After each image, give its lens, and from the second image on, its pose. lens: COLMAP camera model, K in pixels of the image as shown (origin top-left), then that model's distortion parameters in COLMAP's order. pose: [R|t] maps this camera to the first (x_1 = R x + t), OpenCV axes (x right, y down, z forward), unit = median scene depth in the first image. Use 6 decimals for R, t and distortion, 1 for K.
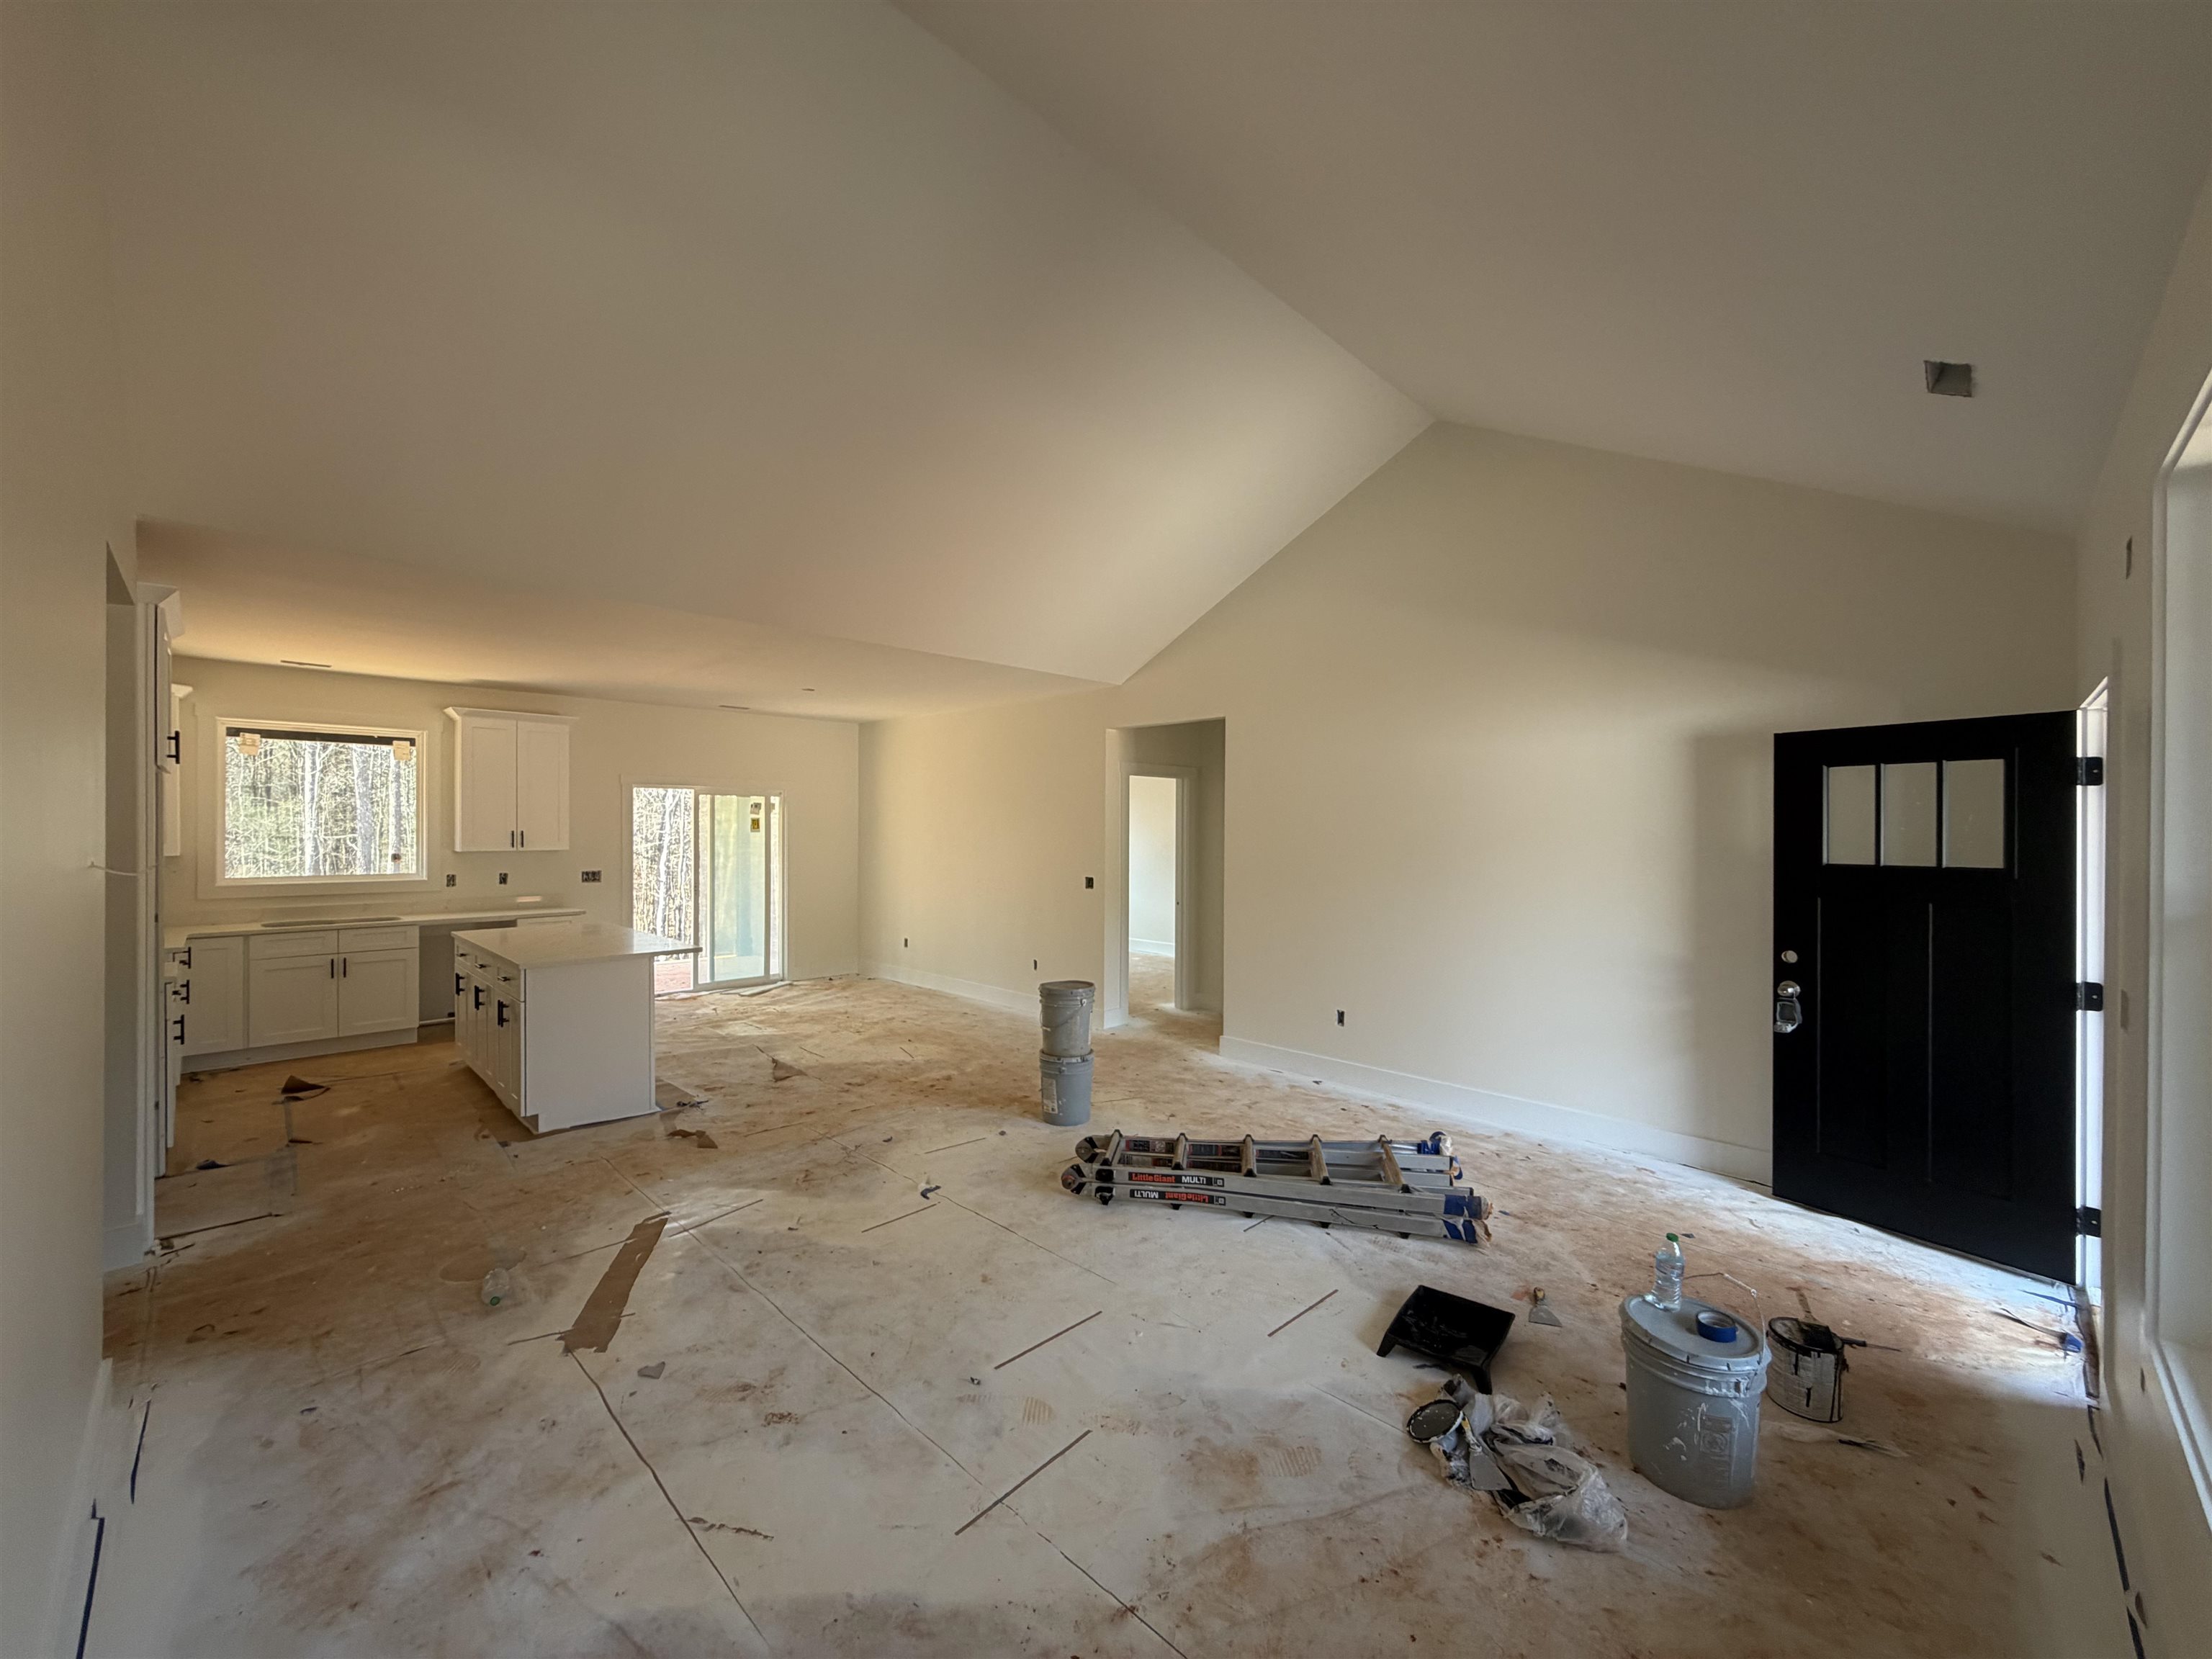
lens RADIAL K [[879.1, 0, 1101.9], [0, 879.1, 830.7], [0, 0, 1]] dist [0.000085, -0.000180]
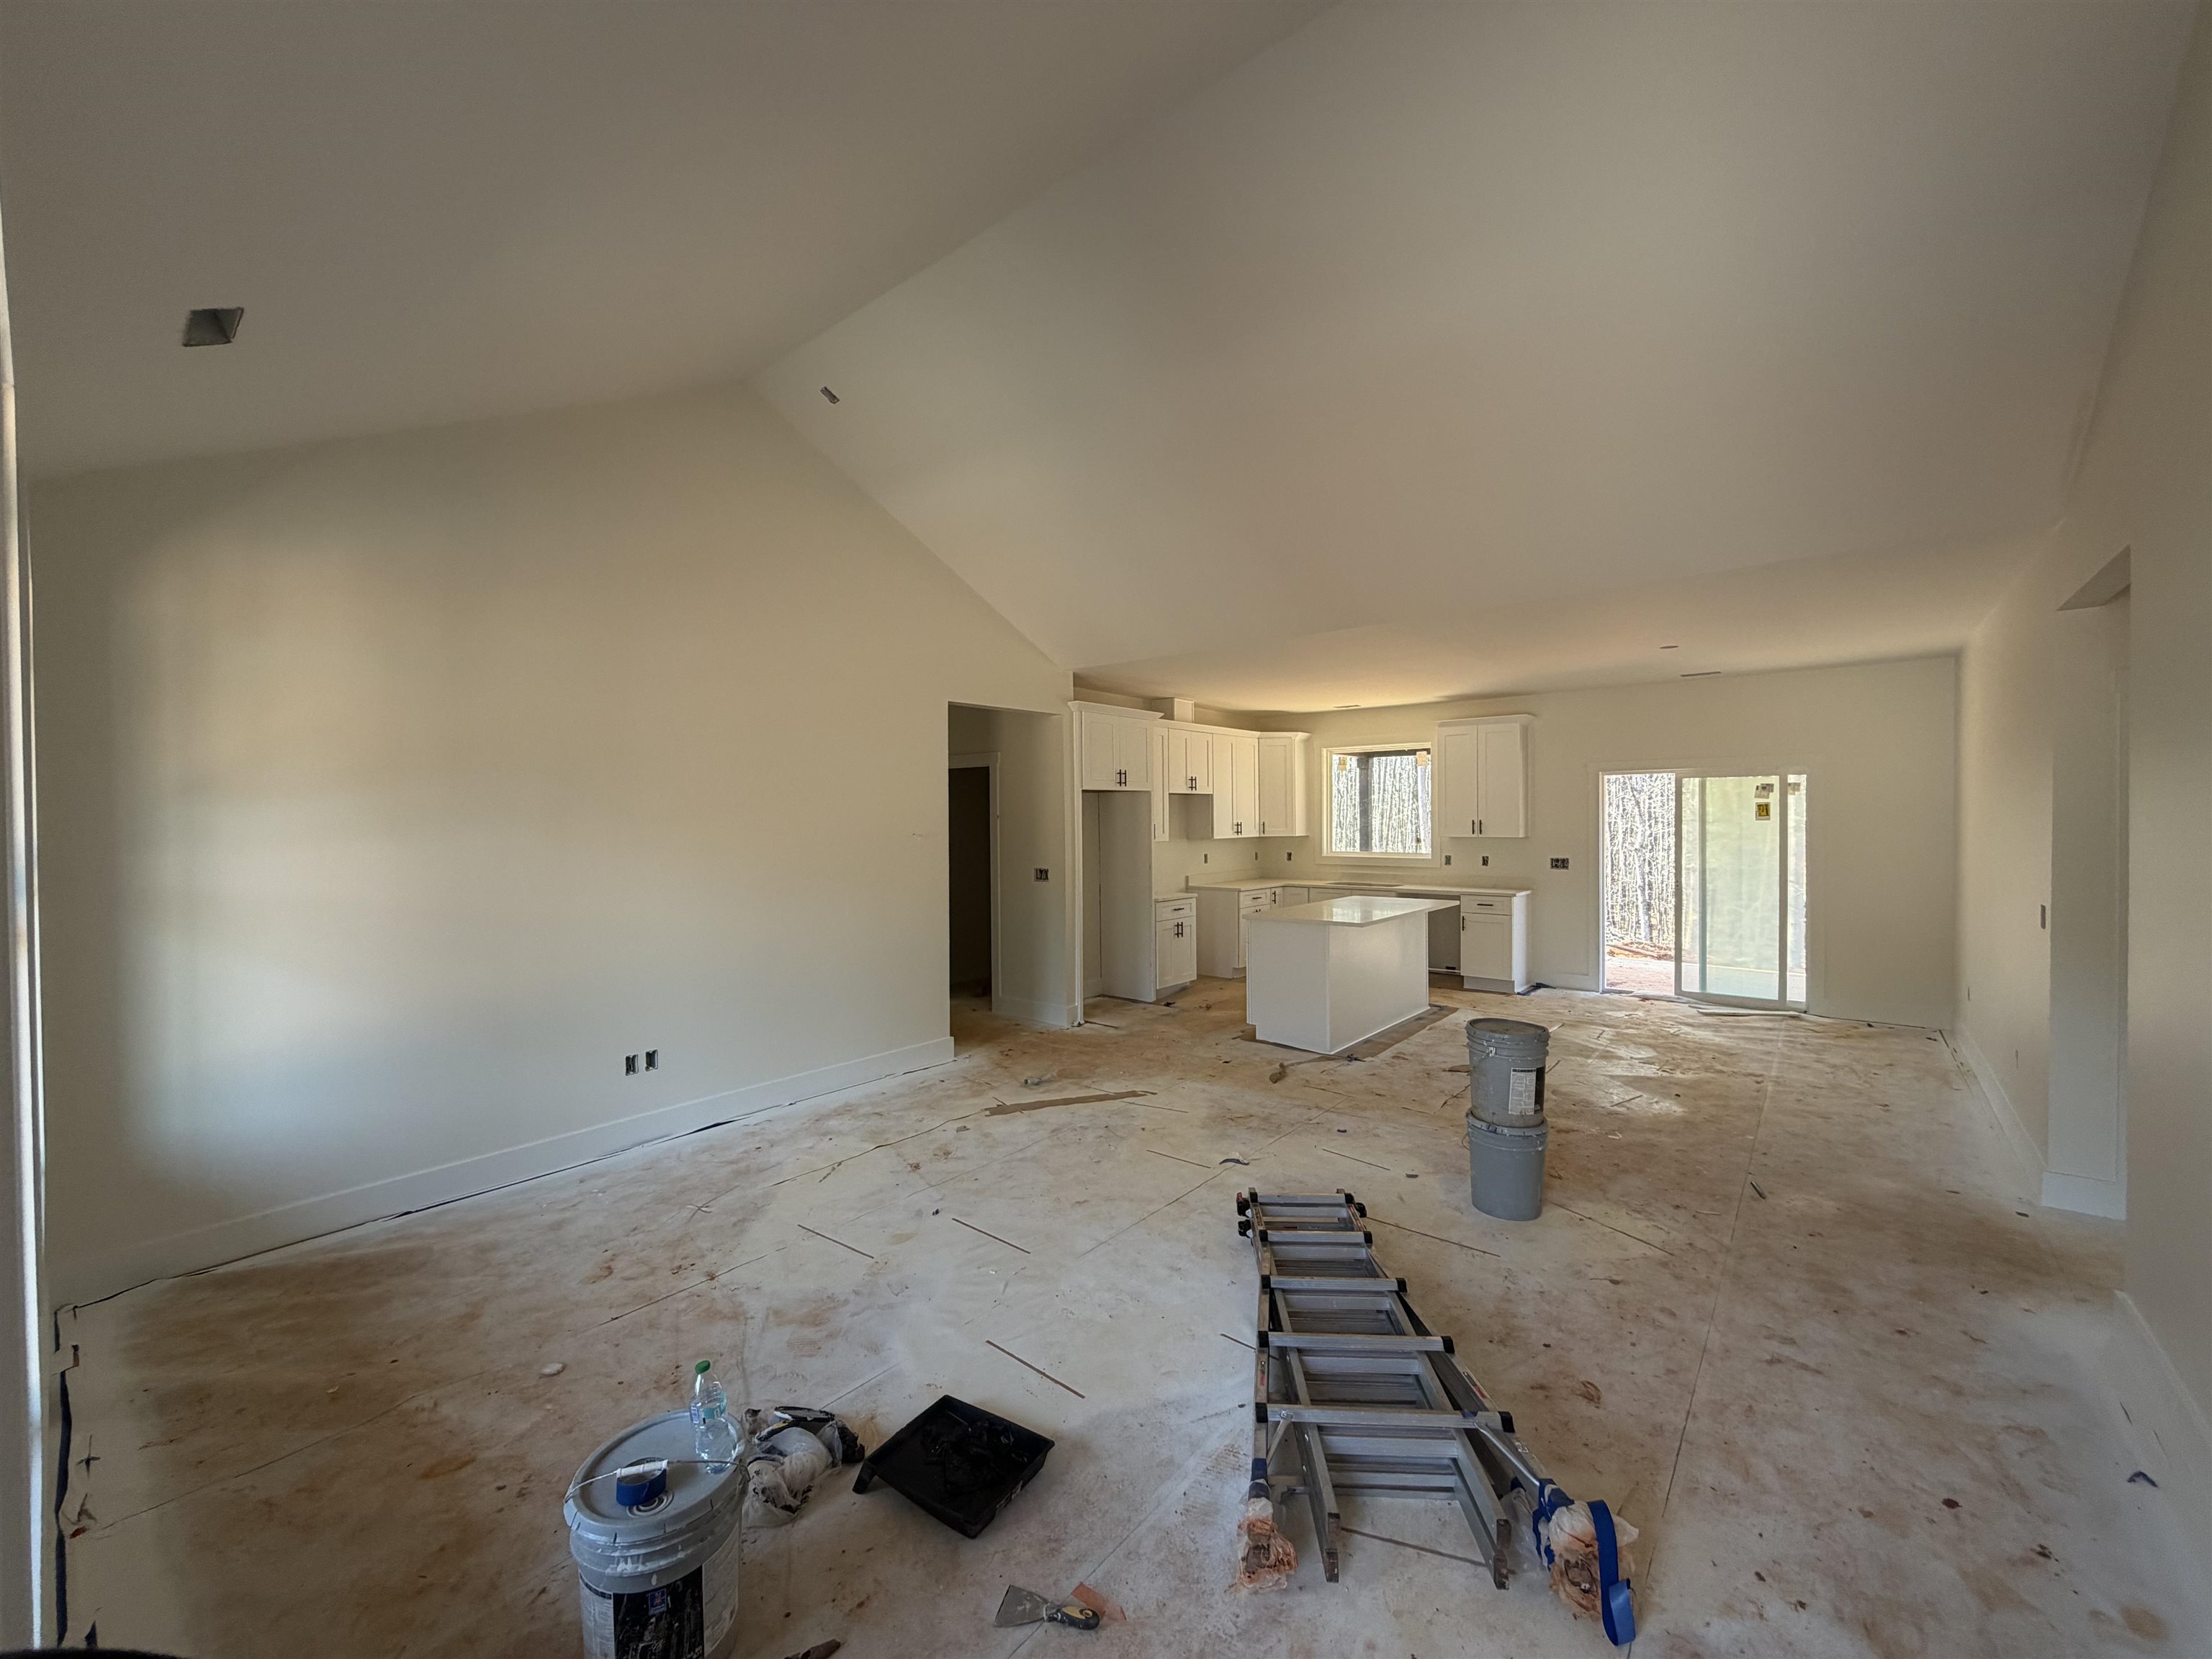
lens RADIAL K [[879.1, 0, 1101.9], [0, 879.1, 830.7], [0, 0, 1]] dist [0.000085, -0.000180]
pose [[0.084403, 0.007562, -0.996403, 0.602616], [0.004658, 0.999957, 0.007984, 0.003681], [0.996421, -0.005315, 0.084364, 0.544941]]
